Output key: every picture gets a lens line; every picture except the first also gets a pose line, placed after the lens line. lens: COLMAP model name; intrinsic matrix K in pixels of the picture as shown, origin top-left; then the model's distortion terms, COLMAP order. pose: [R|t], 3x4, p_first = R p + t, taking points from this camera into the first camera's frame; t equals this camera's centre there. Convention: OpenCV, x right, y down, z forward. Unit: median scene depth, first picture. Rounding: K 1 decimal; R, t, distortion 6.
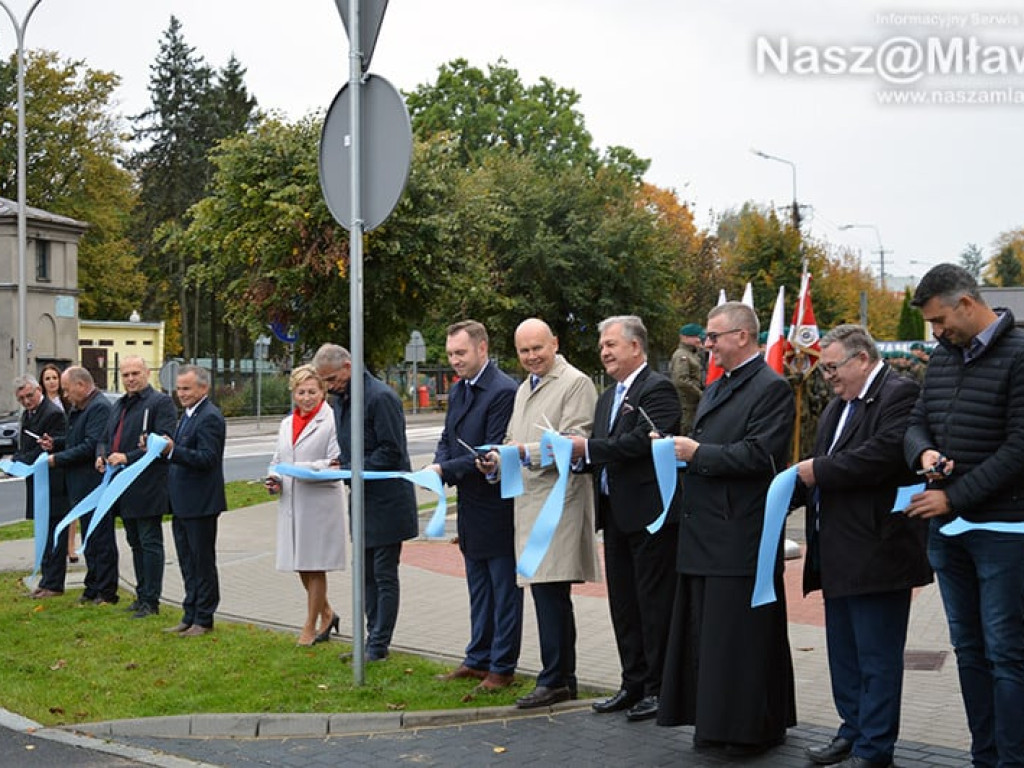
lens RADIAL K [[1810.1, 0, 512.0], [0, 1810.1, 384.0], [0, 0, 1]] dist [-0.025779, 0.178668]
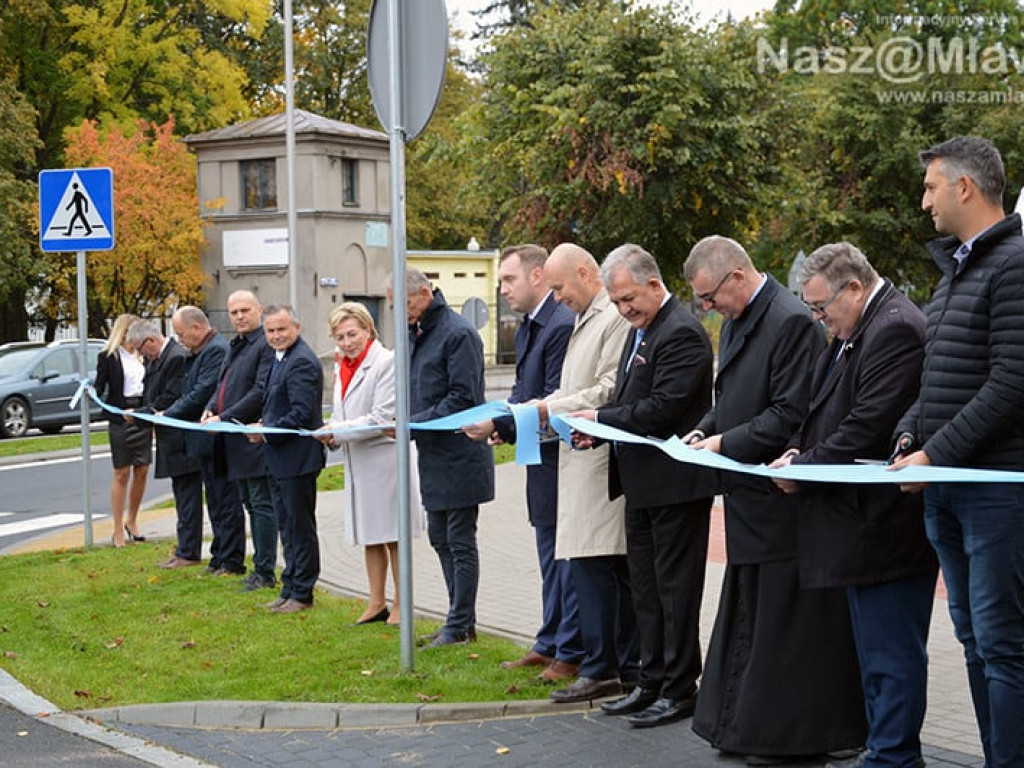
lens RADIAL K [[2148.4, 0, 512.0], [0, 2148.4, 384.0], [0, 0, 1]] dist [0.010507, 0.195459]
pose [[0.976879, -0.007409, -0.213665, 0.067035], [0.013799, 0.999500, 0.028432, 0.000771], [0.213348, -0.030724, 0.976493, 0.007954]]
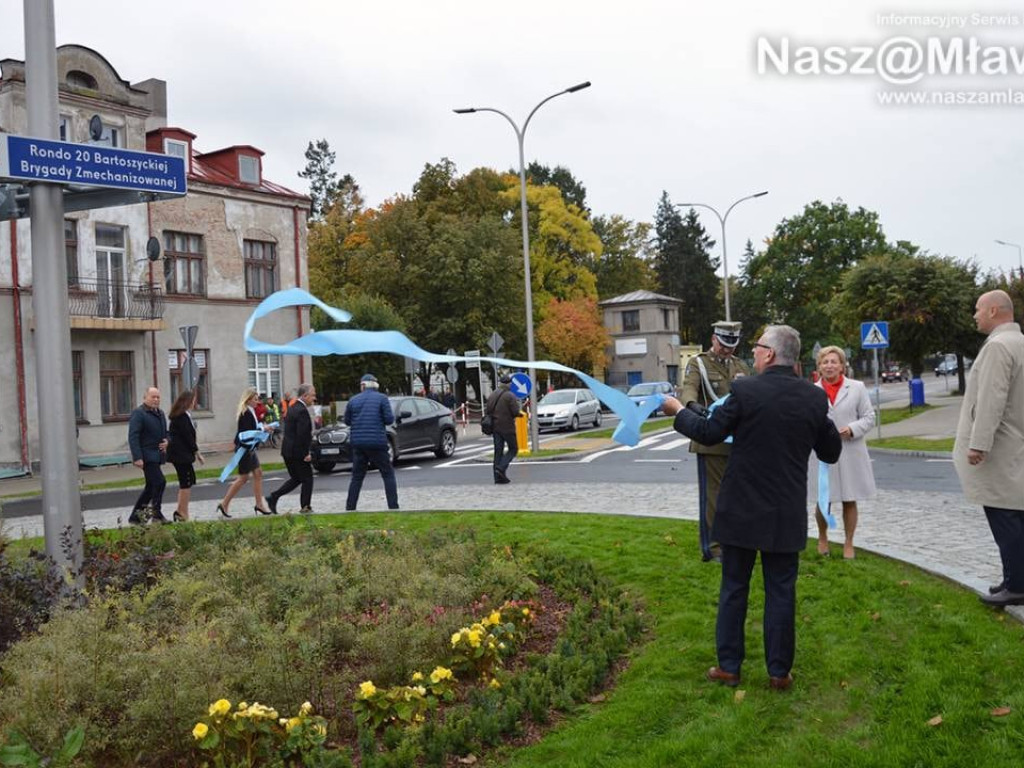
lens RADIAL K [[1050.4, 0, 512.0], [0, 1050.4, 384.0], [0, 0, 1]] dist [-0.003387, -0.003562]
pose [[0.976168, -0.040153, -0.213268, -0.320180], [0.041682, 0.999127, 0.002677, -0.004633], [0.212974, -0.011503, 0.976990, -0.455970]]
